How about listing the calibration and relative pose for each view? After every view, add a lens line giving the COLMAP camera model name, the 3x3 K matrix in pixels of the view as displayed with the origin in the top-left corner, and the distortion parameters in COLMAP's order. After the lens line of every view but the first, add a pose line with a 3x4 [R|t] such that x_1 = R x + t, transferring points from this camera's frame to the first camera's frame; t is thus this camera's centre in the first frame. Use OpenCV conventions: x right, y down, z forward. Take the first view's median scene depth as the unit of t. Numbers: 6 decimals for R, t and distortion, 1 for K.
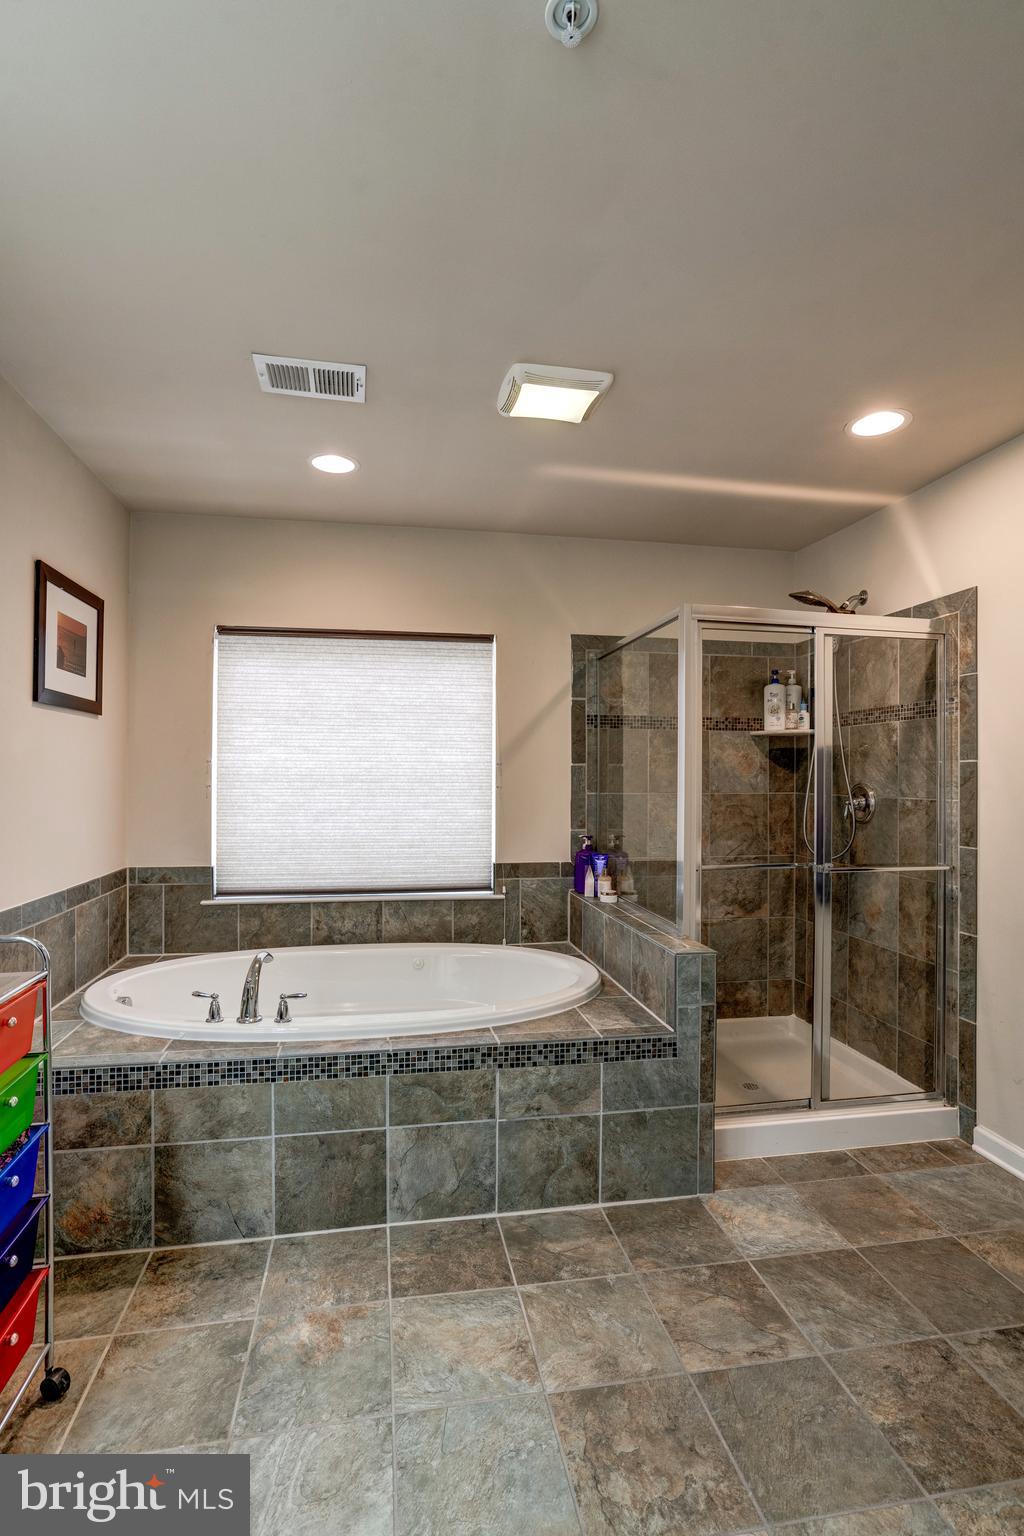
lens RADIAL K [[705.8, 0, 524.3], [0, 705.8, 770.5], [0, 0, 1]] dist [-0.030717, 0.015298]
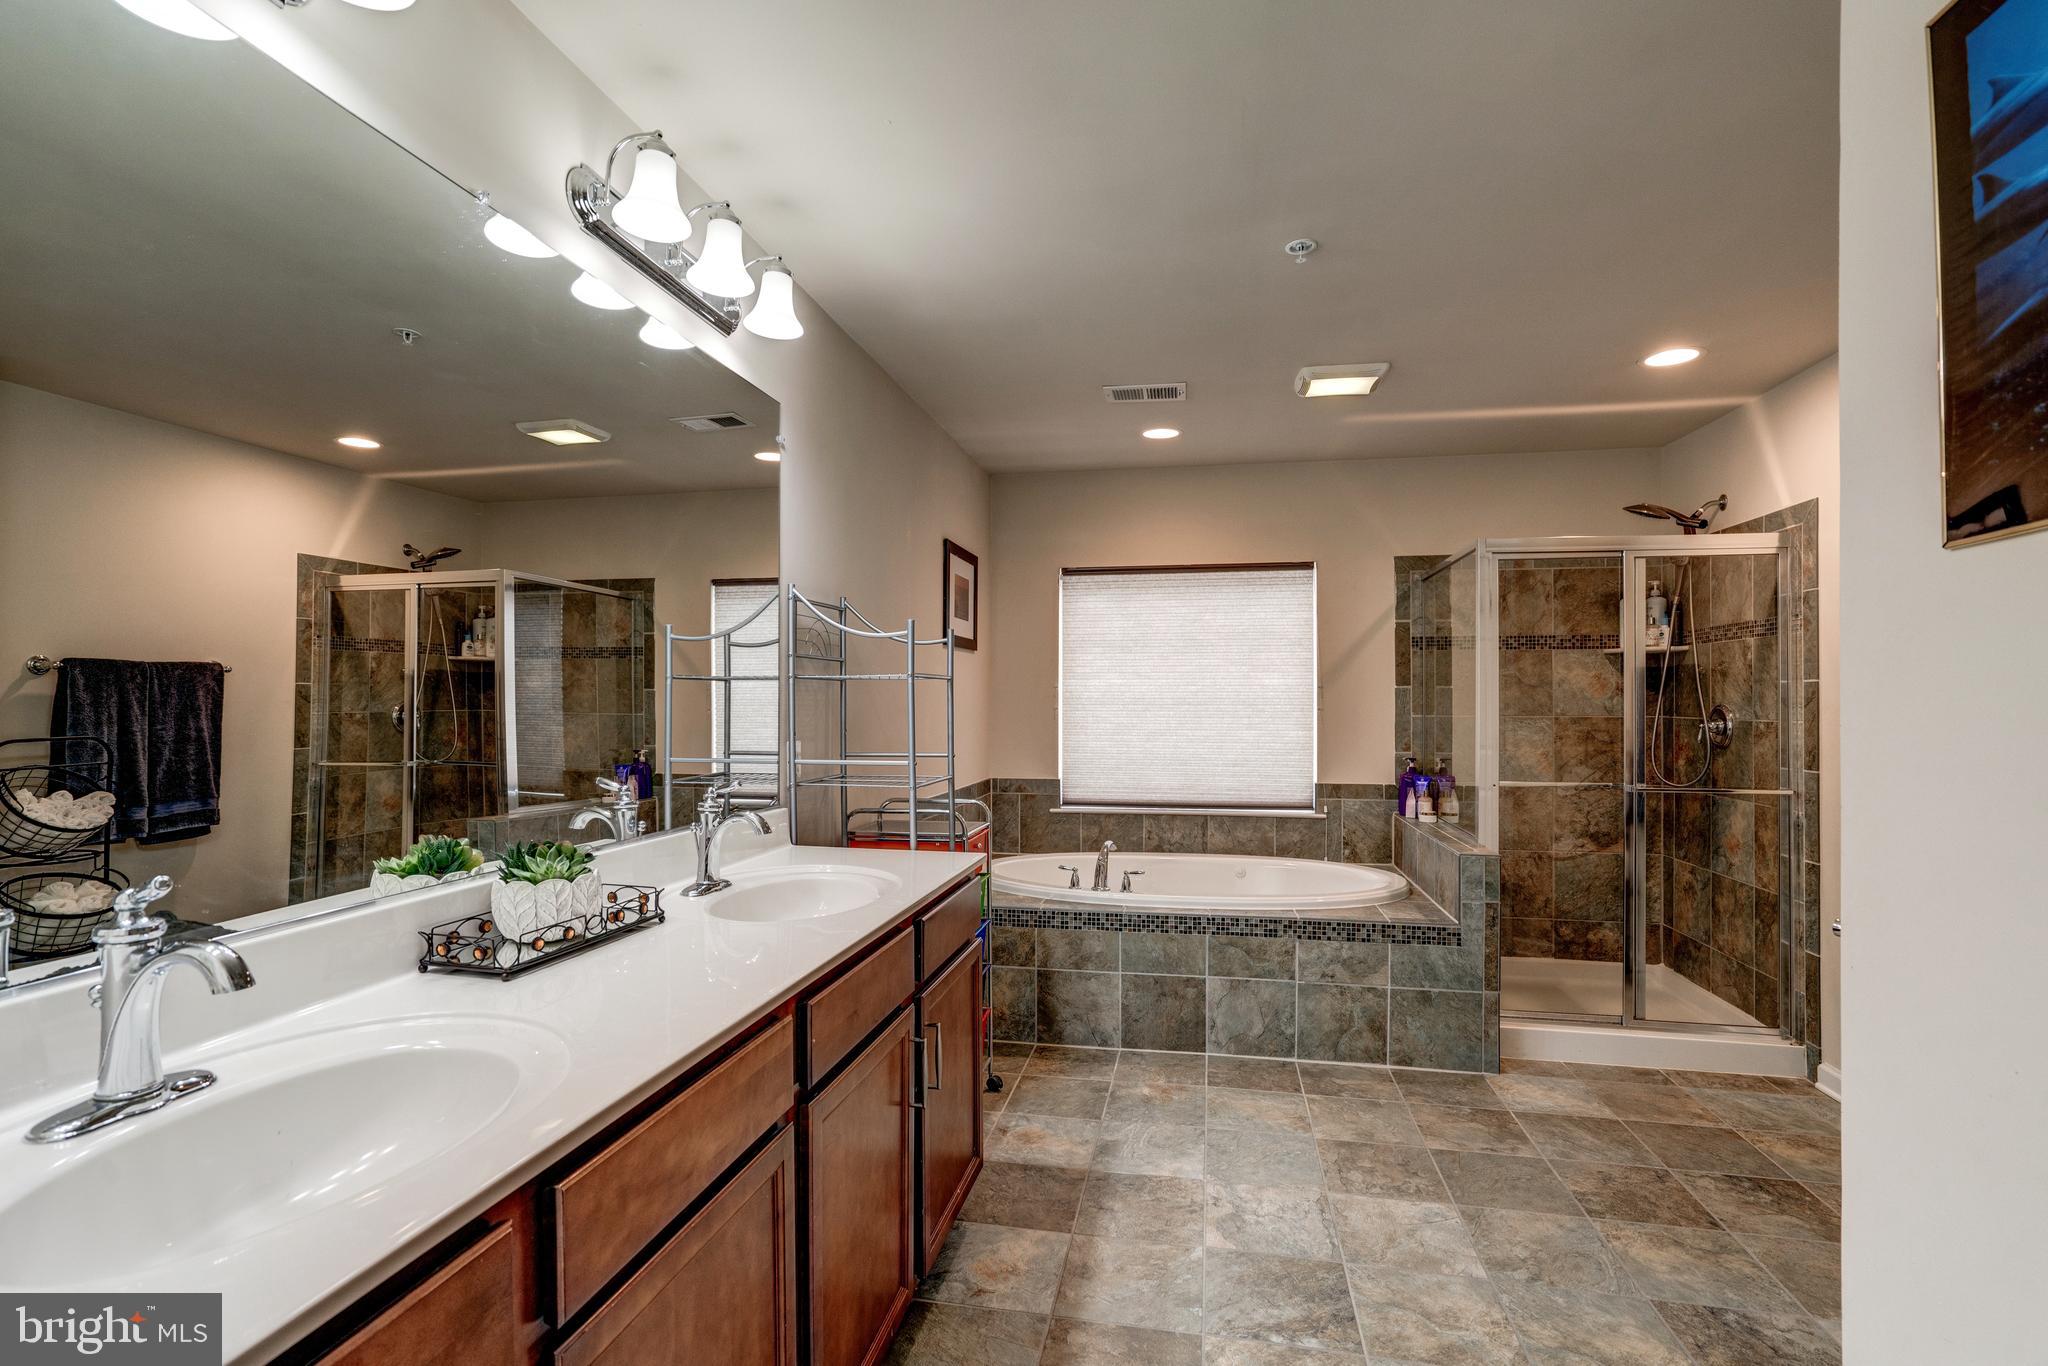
lens RADIAL K [[941.1, 0, 1030.2], [0, 941.1, 696.8], [0, 0, 1]] dist [-0.030717, 0.015298]
pose [[0.921547, -0.004704, -0.388239, 0.145376], [0.006029, 0.999979, 0.002194, -0.000946], [0.388221, -0.004363, 0.921556, -0.581822]]
